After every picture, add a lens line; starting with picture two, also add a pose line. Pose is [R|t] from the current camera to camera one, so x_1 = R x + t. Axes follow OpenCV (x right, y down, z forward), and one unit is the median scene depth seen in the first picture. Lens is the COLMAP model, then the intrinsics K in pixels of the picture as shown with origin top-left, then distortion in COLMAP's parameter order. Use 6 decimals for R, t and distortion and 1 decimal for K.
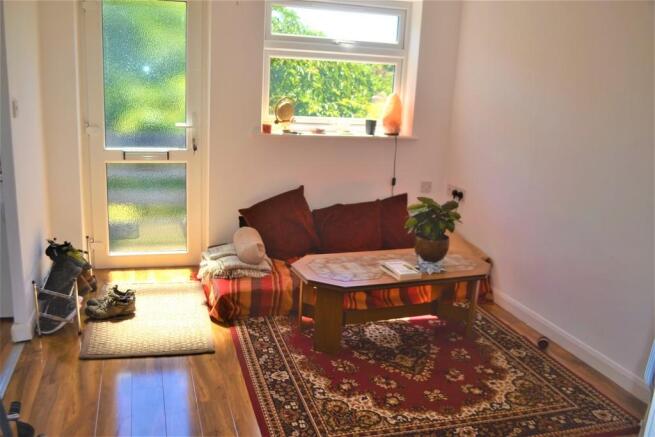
lens RADIAL K [[580.5, 0, 326.4], [0, 580.5, 218.0], [0, 0, 1]] dist [0.000966, -0.004990]
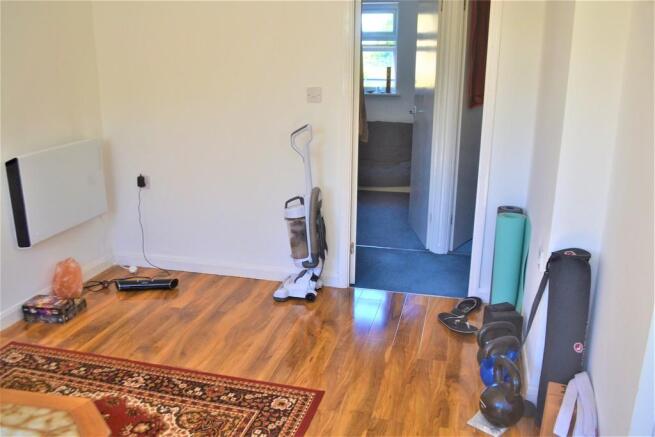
lens RADIAL K [[580.5, 0, 326.5], [0, 580.5, 219.7], [0, 0, 1]] dist [0.000966, -0.004990]
pose [[-0.844374, -0.198032, 0.497812, -0.503273], [0.090501, 0.863104, 0.496851, -0.368341], [-0.528056, 0.464580, -0.710860, 1.372378]]
